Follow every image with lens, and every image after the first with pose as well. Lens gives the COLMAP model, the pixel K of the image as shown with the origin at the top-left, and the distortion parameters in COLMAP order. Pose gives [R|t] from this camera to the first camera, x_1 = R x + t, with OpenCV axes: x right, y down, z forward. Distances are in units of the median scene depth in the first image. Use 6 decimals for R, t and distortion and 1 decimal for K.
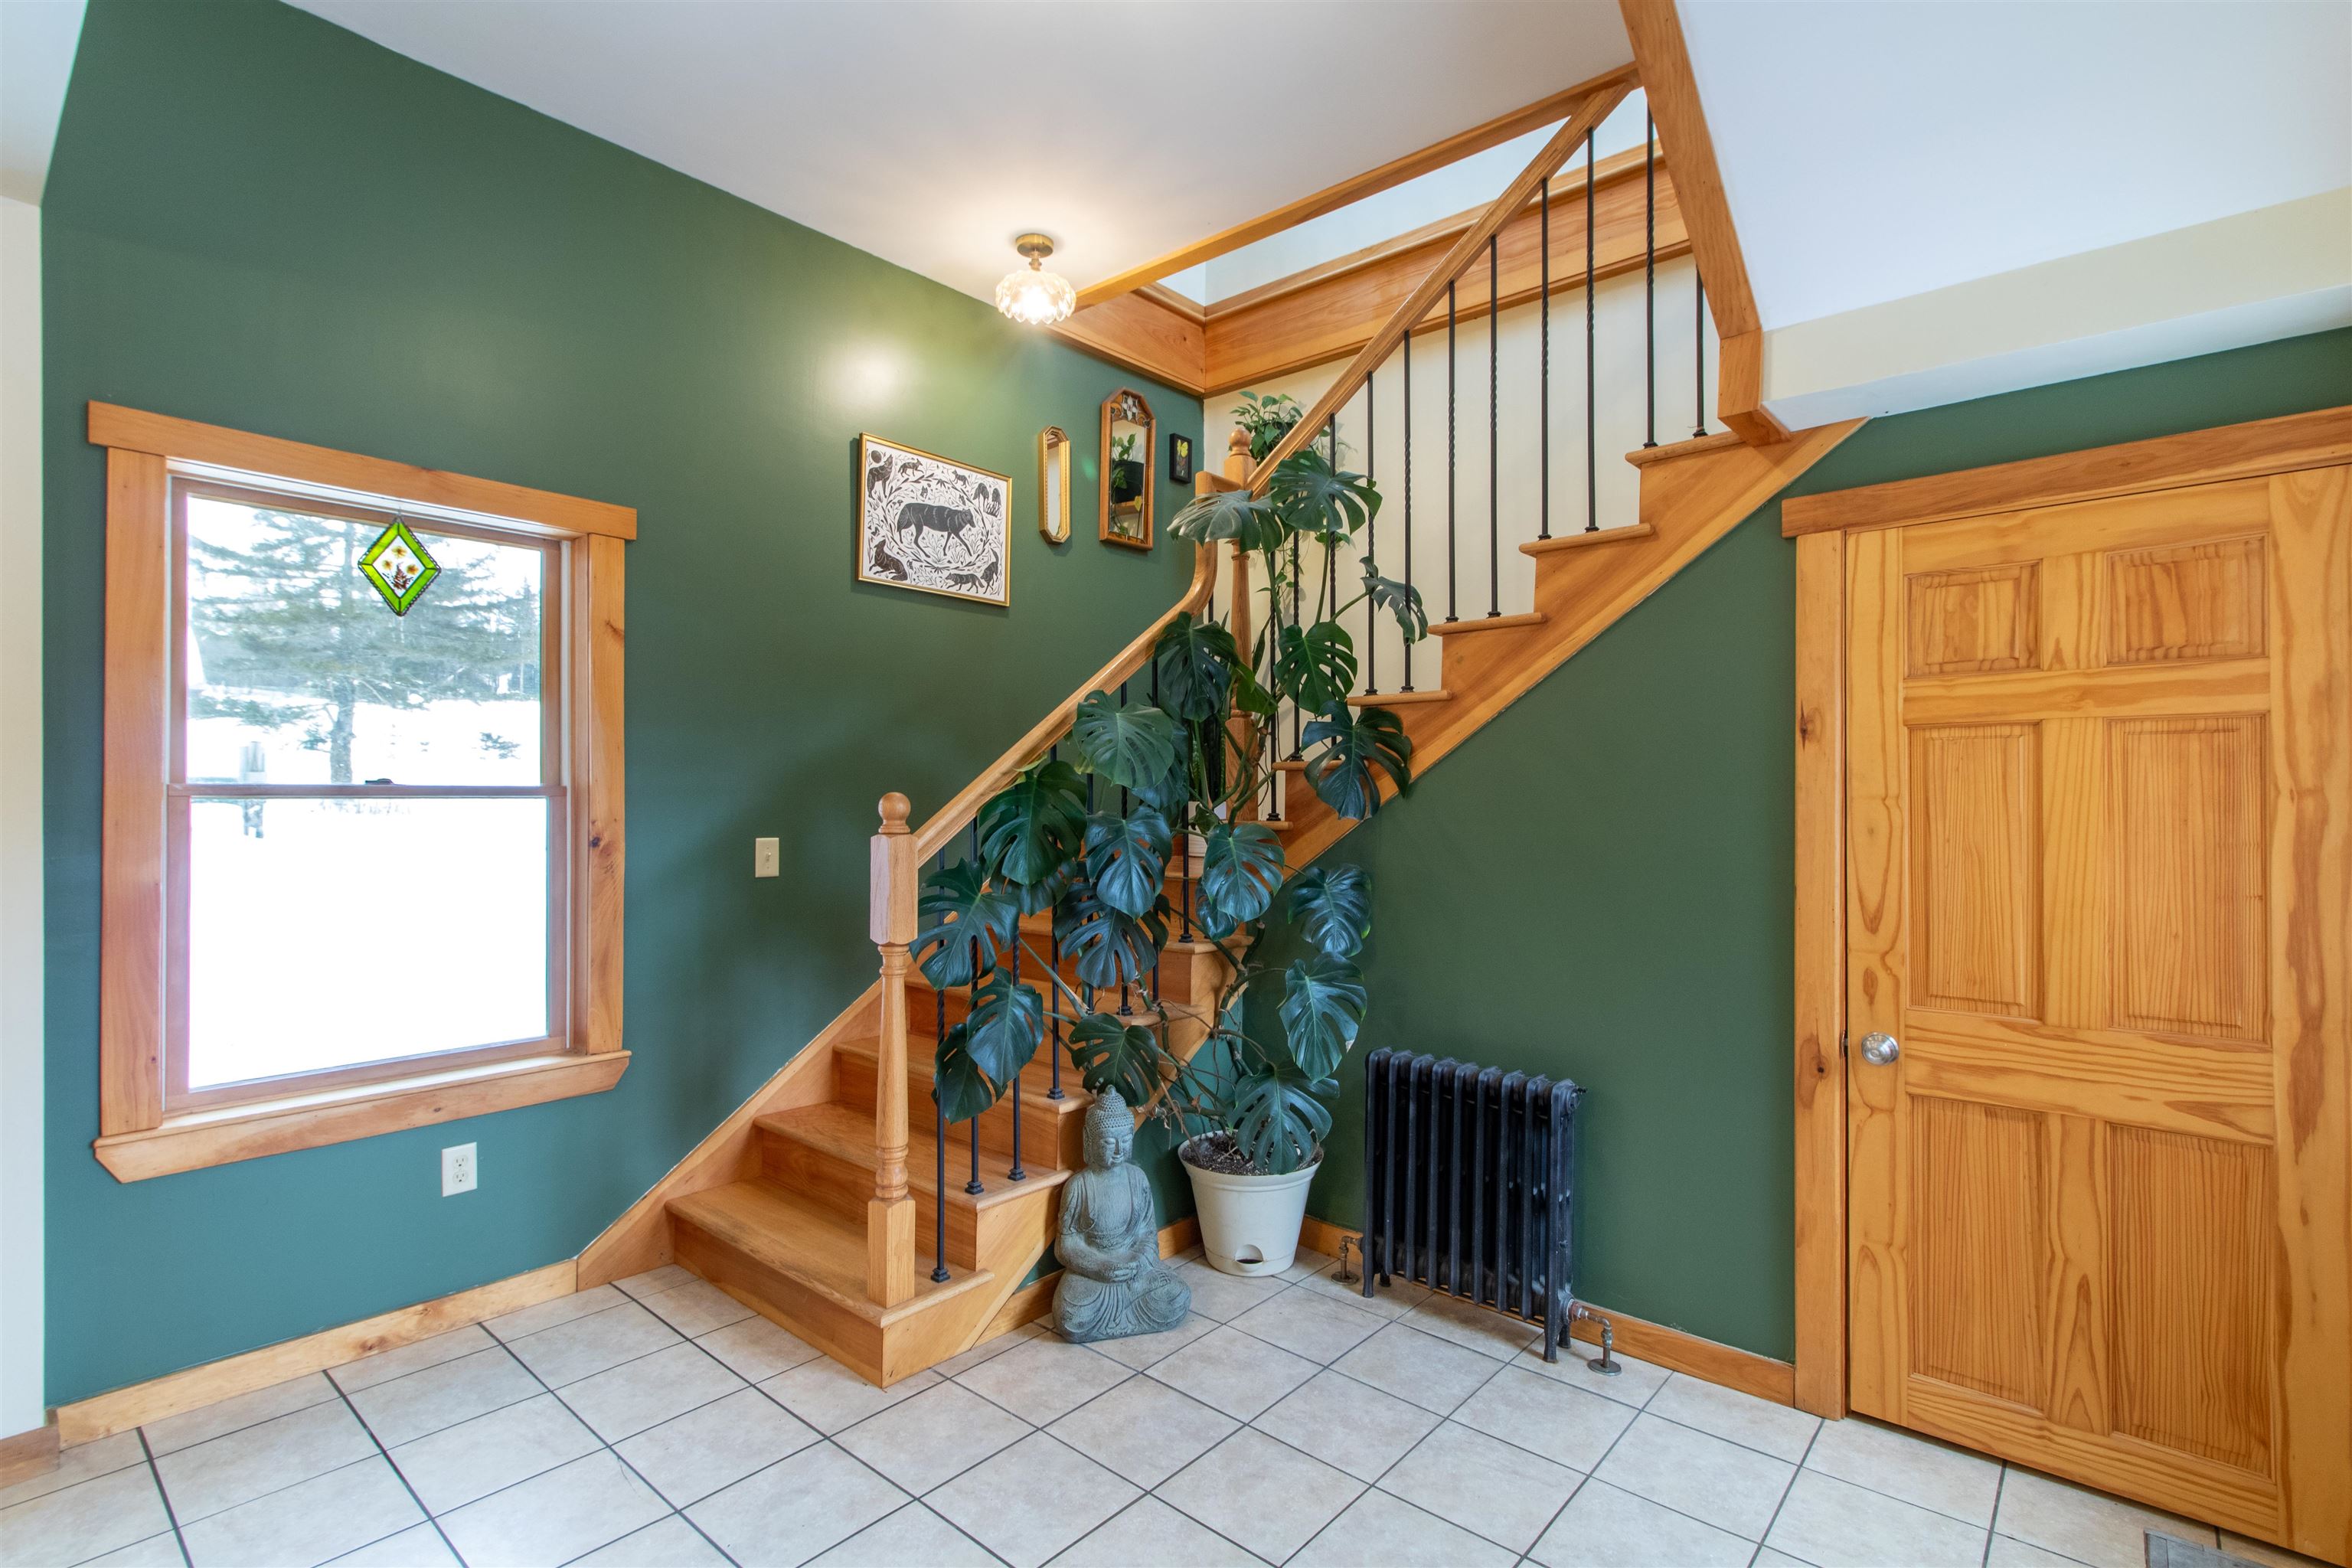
lens RADIAL K [[1089.4, 0, 1201.6], [0, 1089.4, 785.2], [0, 0, 1]] dist [0.000265, 0.000322]
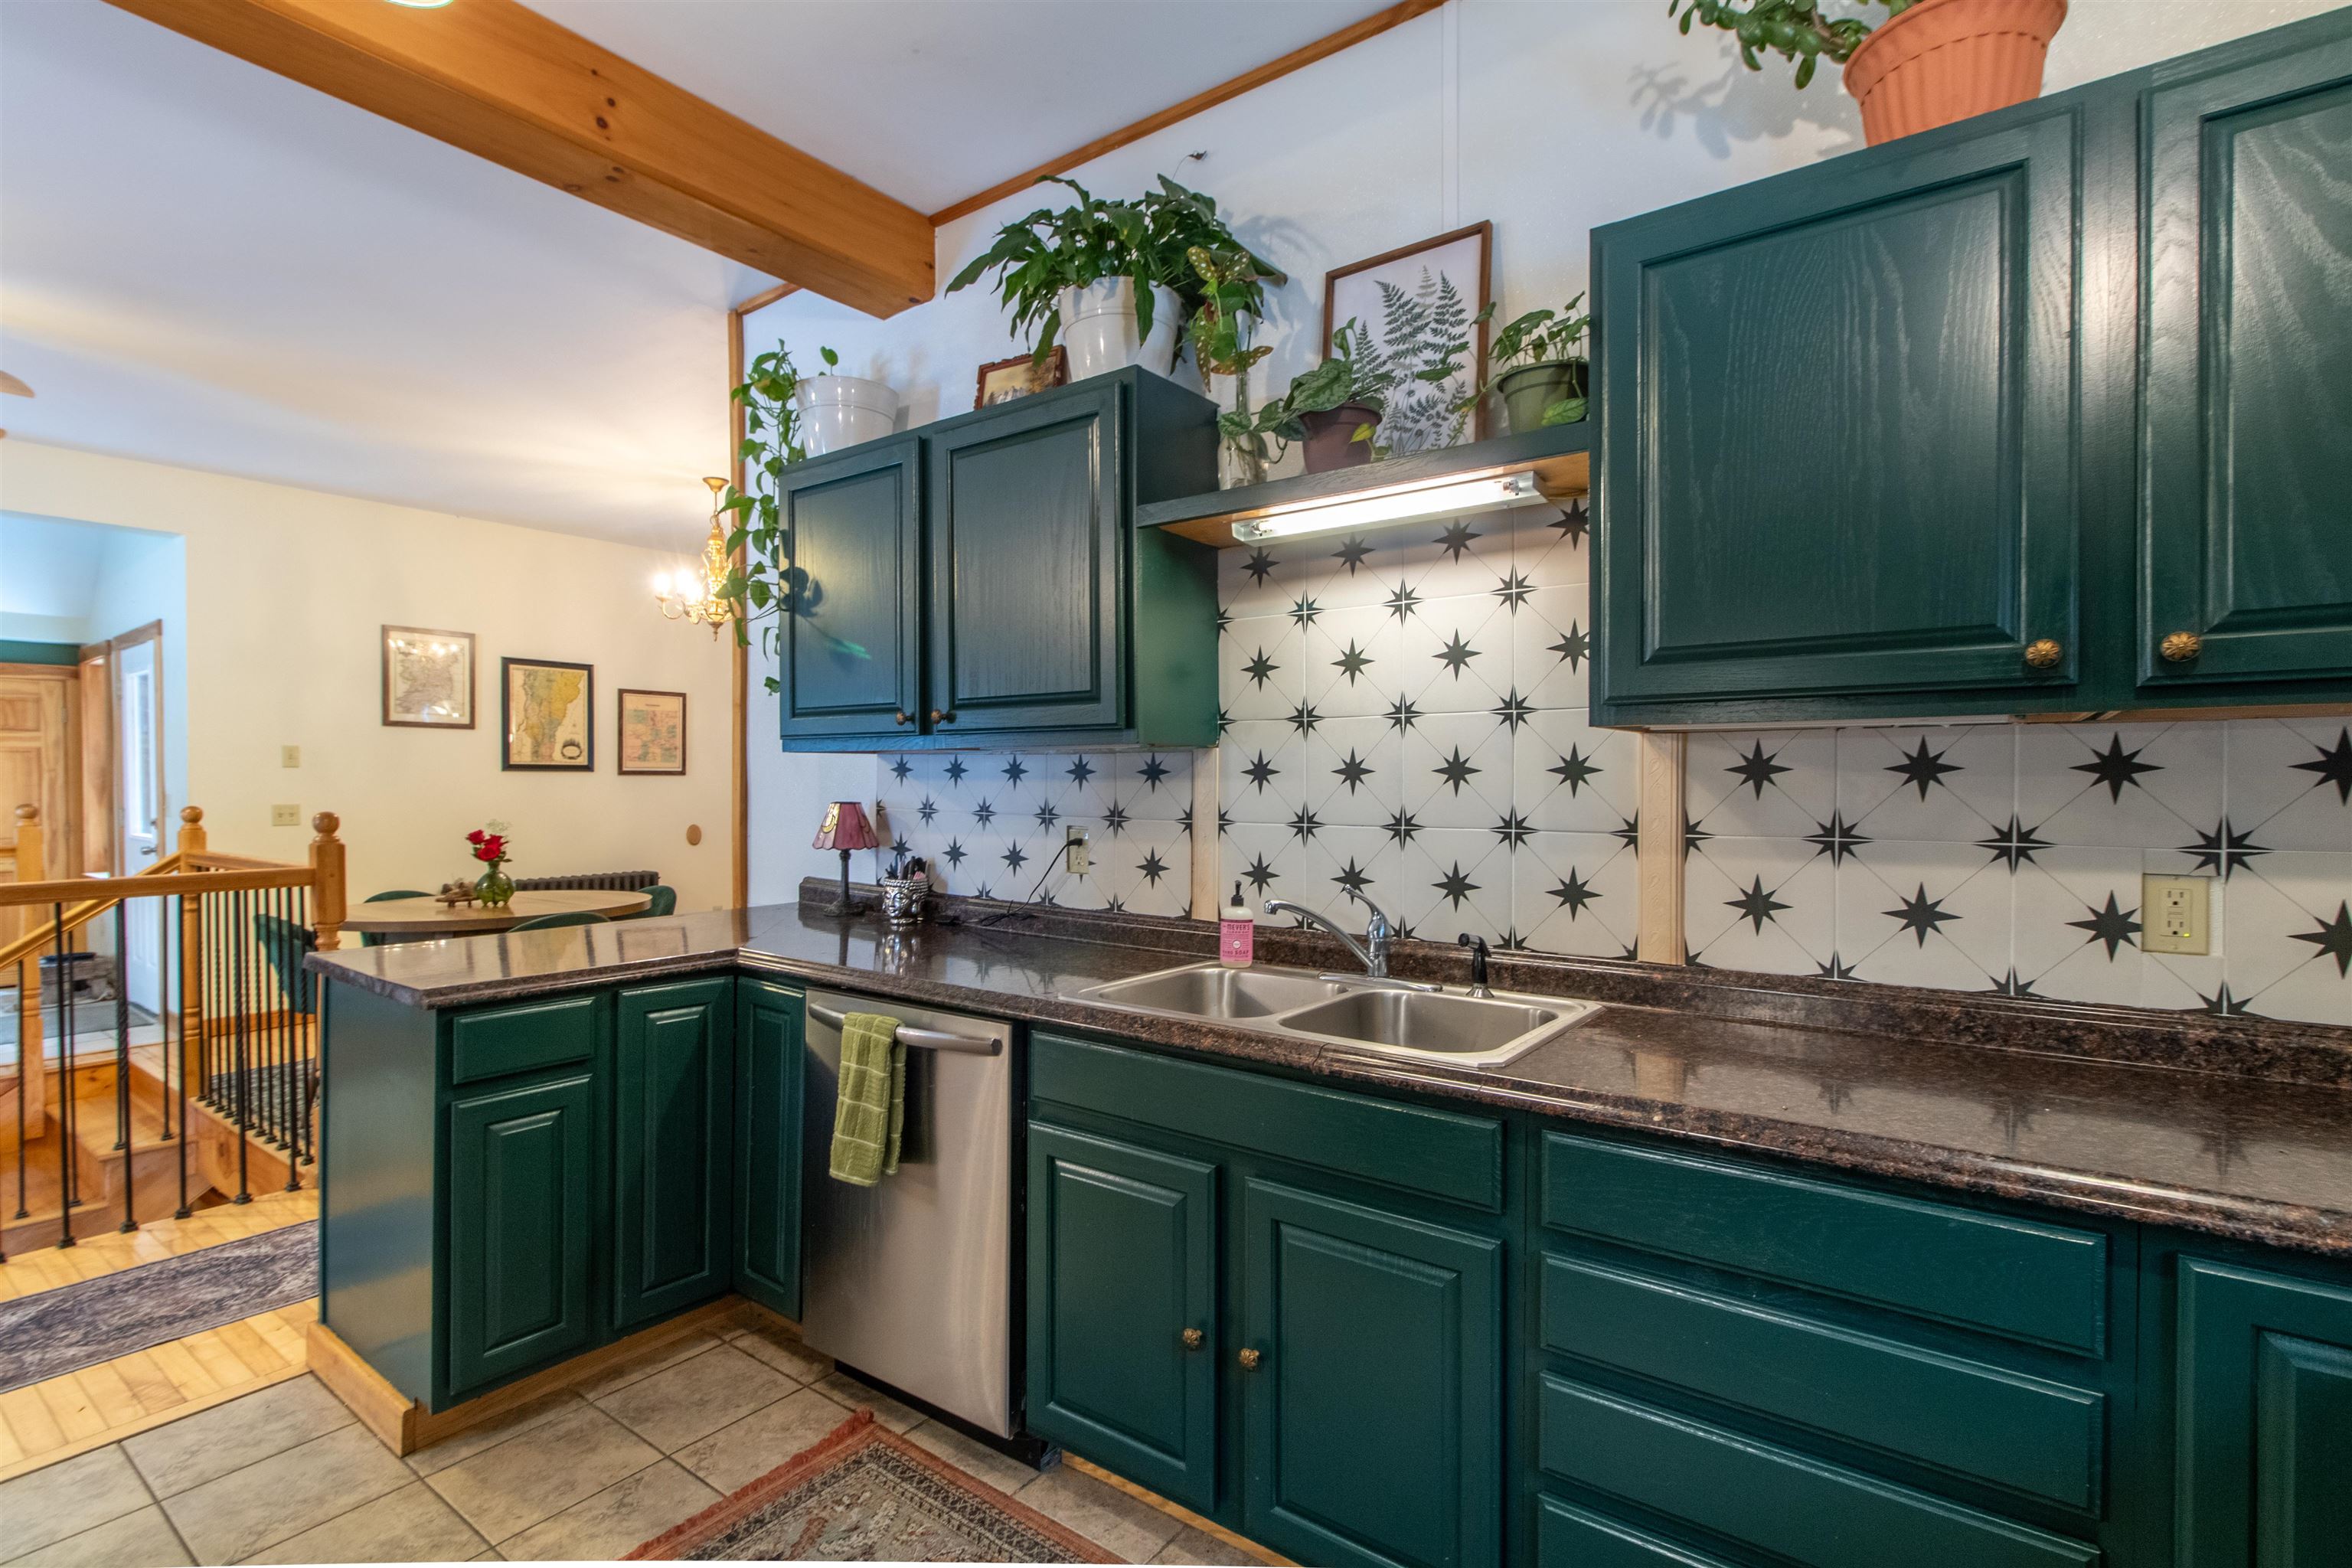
lens RADIAL K [[1109.2, 0, 1189.8], [0, 1109.2, 775.2], [0, 0, 1]] dist [0.002932, 0.001073]
pose [[-0.070422, 0.008606, 0.997480, -2.254232], [-0.007730, 0.999928, -0.009173, 0.019581], [-0.997487, -0.008356, -0.070350, -1.923741]]
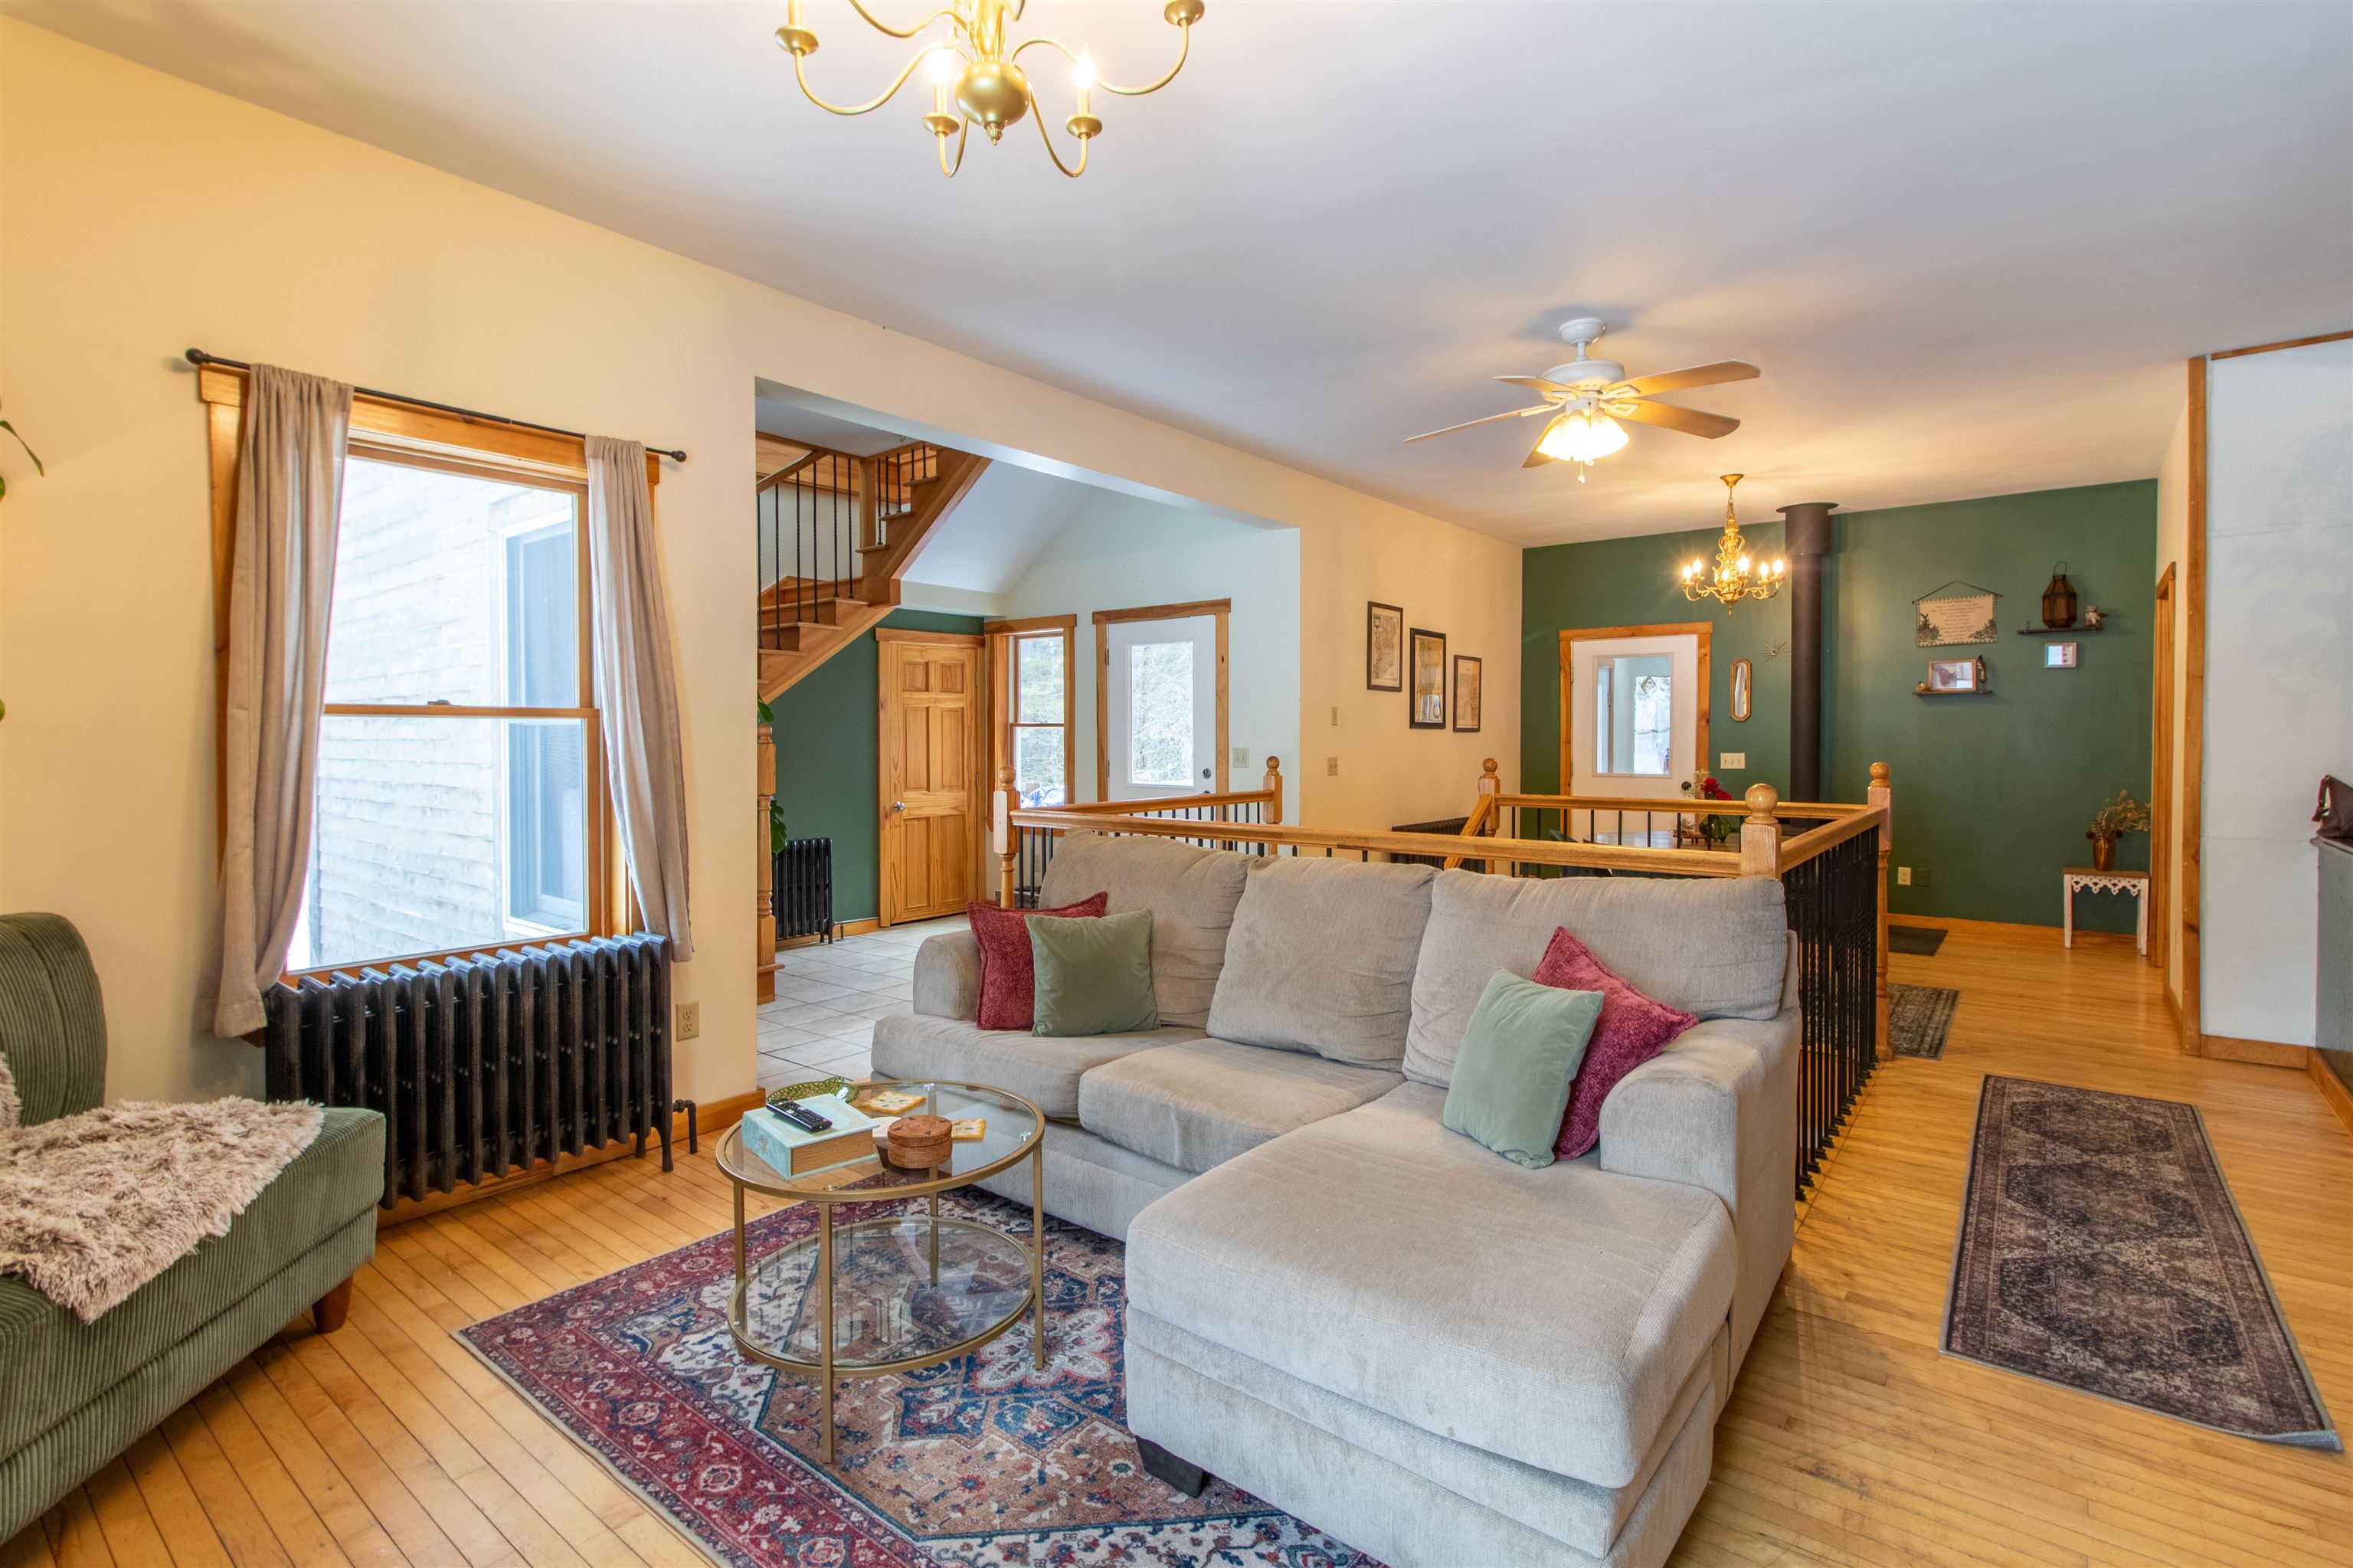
lens RADIAL K [[1111.4, 0, 1167.1], [0, 1111.4, 752.9], [0, 0, 1]] dist [0.000915, 0.000646]
pose [[-0.028611, -0.016167, 0.999460, -2.516499], [-0.008715, 0.999835, 0.015924, 0.023680], [-0.999553, -0.008254, -0.028747, 0.293347]]
